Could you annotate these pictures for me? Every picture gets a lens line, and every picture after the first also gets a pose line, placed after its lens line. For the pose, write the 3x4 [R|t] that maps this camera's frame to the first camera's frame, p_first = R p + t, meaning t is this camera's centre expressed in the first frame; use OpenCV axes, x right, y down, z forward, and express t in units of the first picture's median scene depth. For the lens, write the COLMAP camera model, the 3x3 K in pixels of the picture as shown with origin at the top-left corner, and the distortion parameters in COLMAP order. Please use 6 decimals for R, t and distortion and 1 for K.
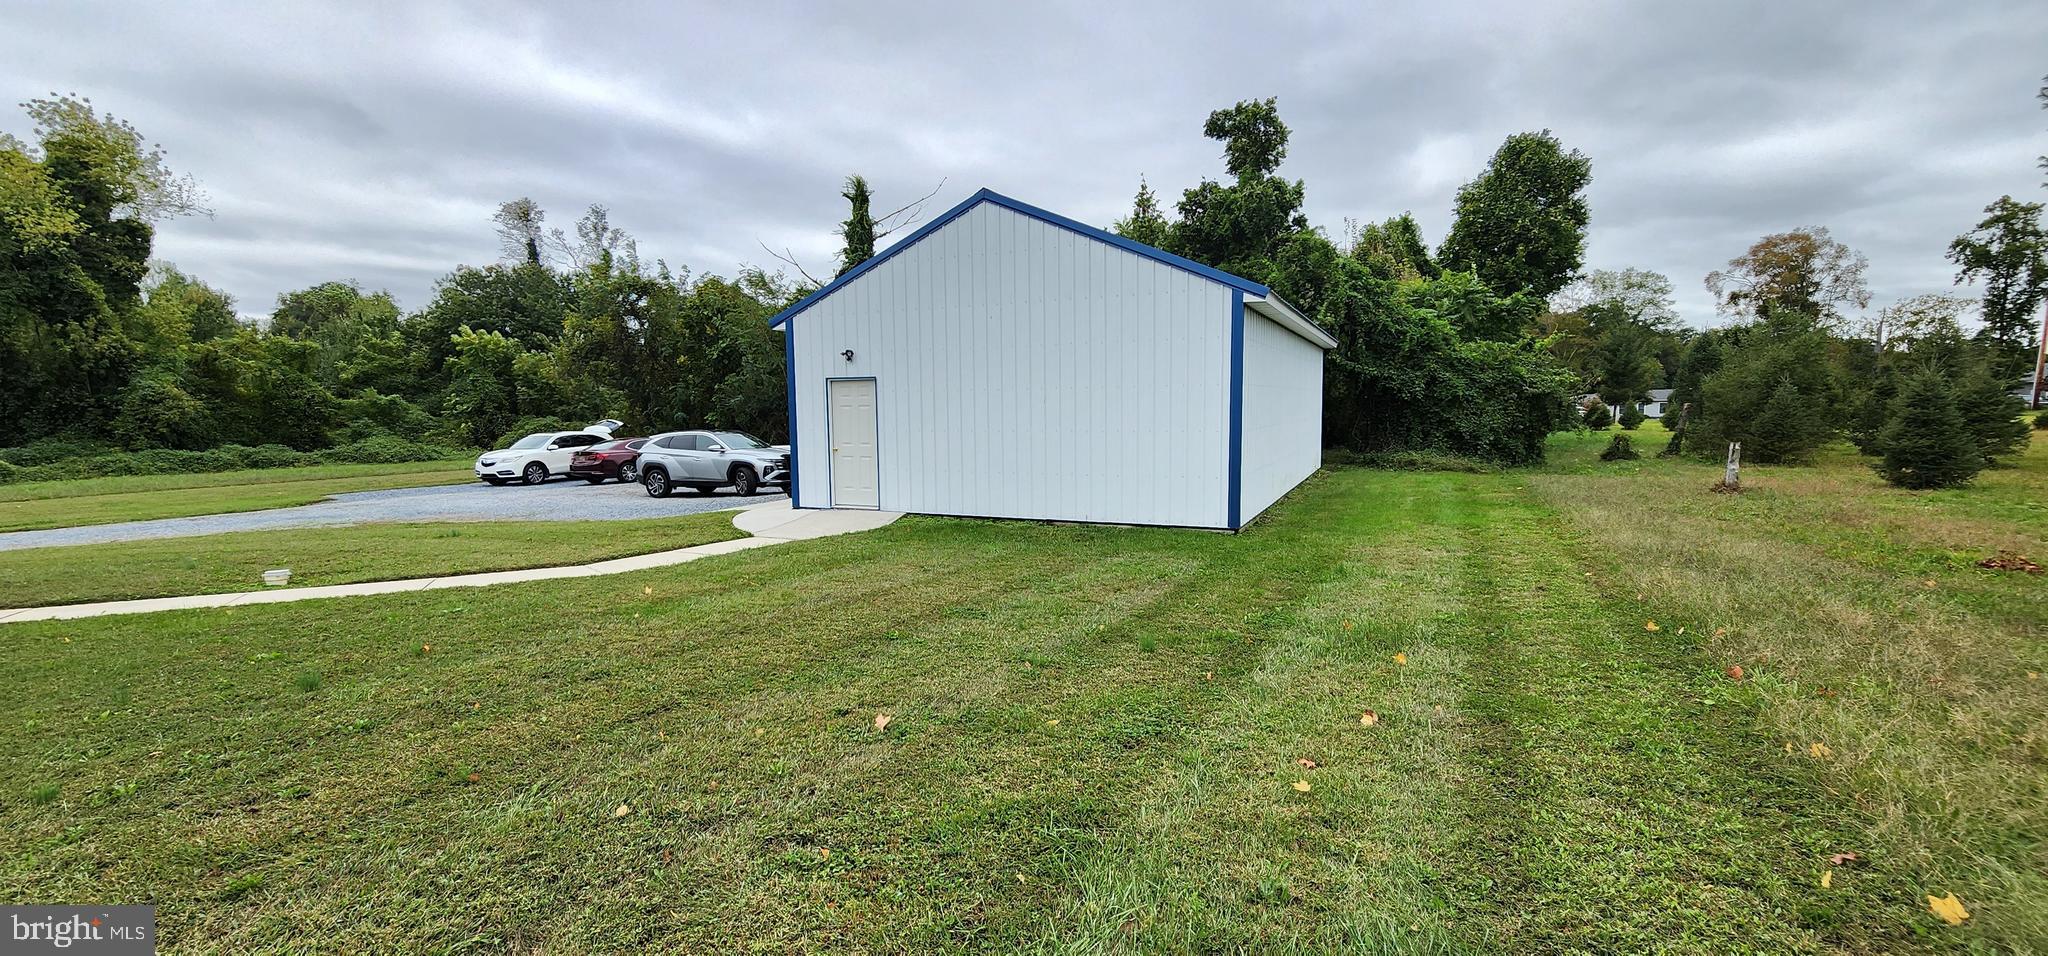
lens RADIAL K [[844.5, 0, 1024.0], [0, 844.5, 478.0], [0, 0, 1]] dist [0.011673, -0.007708]
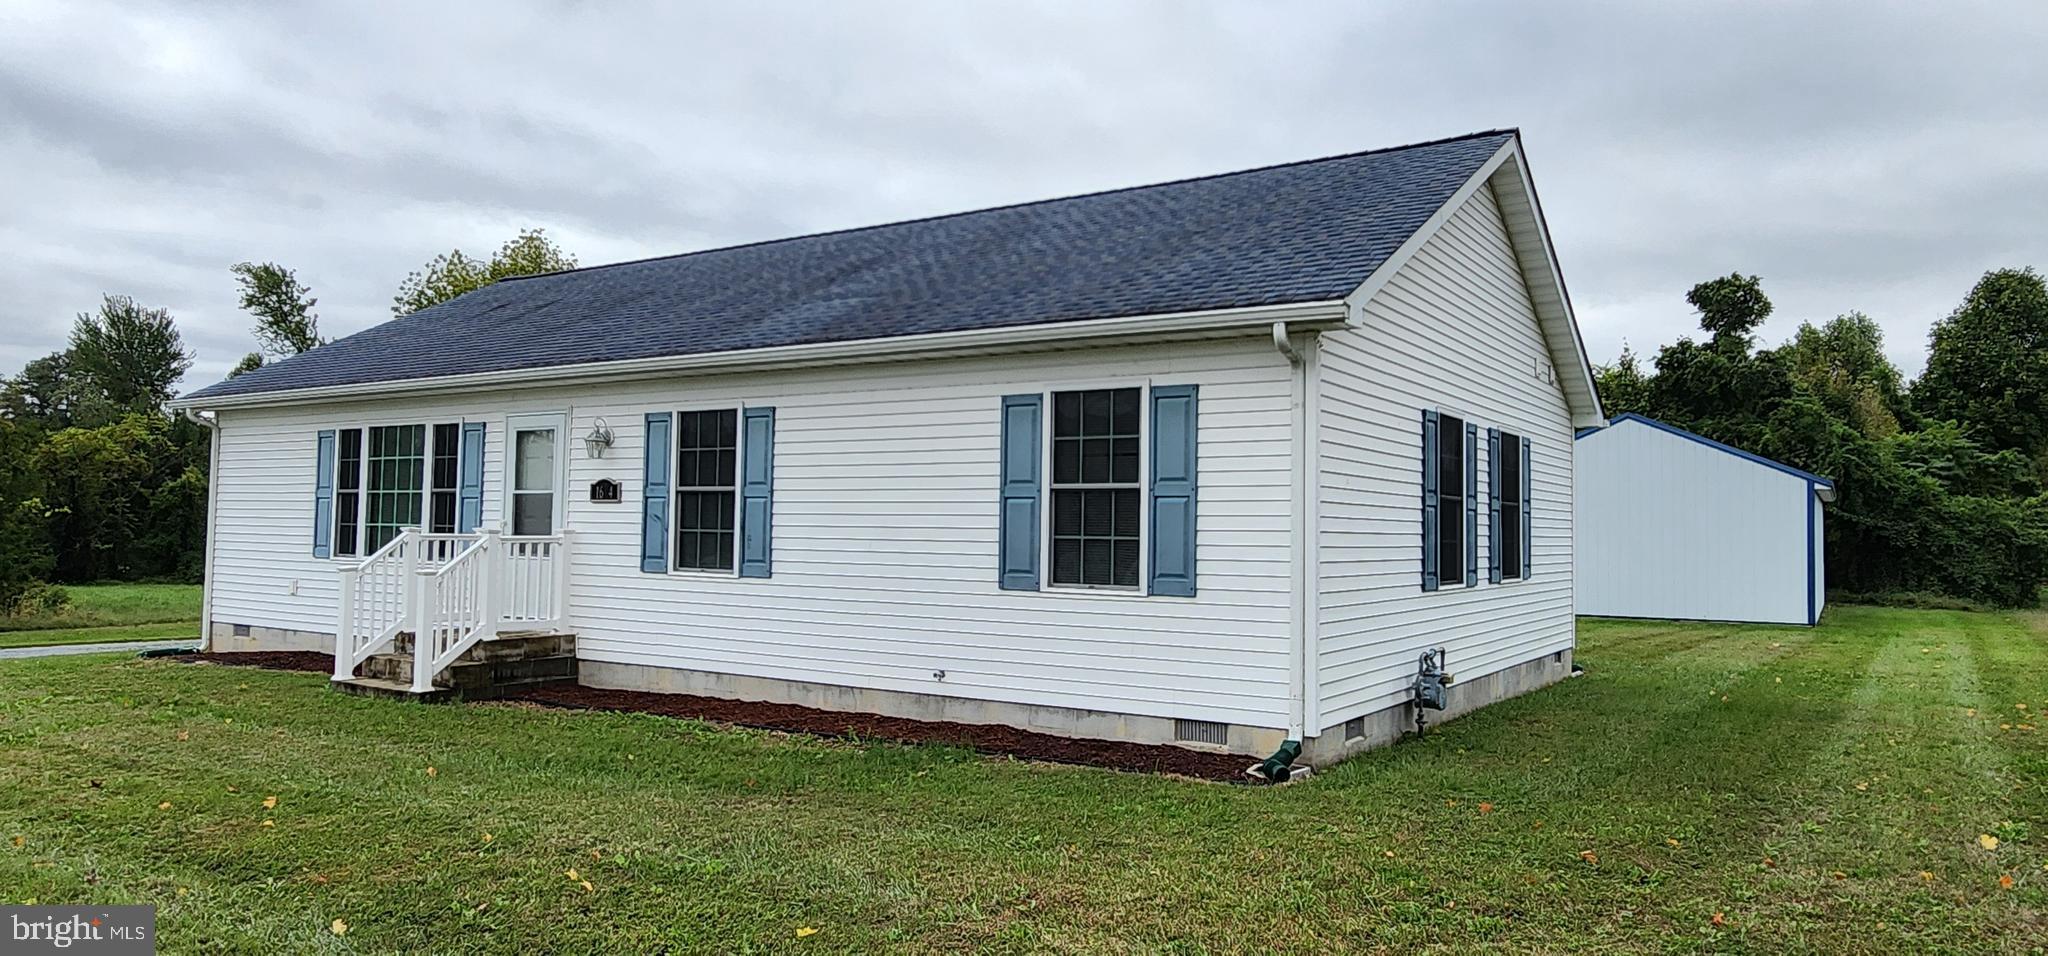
lens RADIAL K [[1303.0, 0, 1024.0], [0, 1303.0, 478.0], [0, 0, 1]] dist [0.002989, -0.000075]
pose [[0.991084, 0.018318, -0.131970, -0.452565], [-0.034737, 0.991772, -0.123210, 0.067224], [0.128627, 0.126696, 0.983567, -0.827086]]
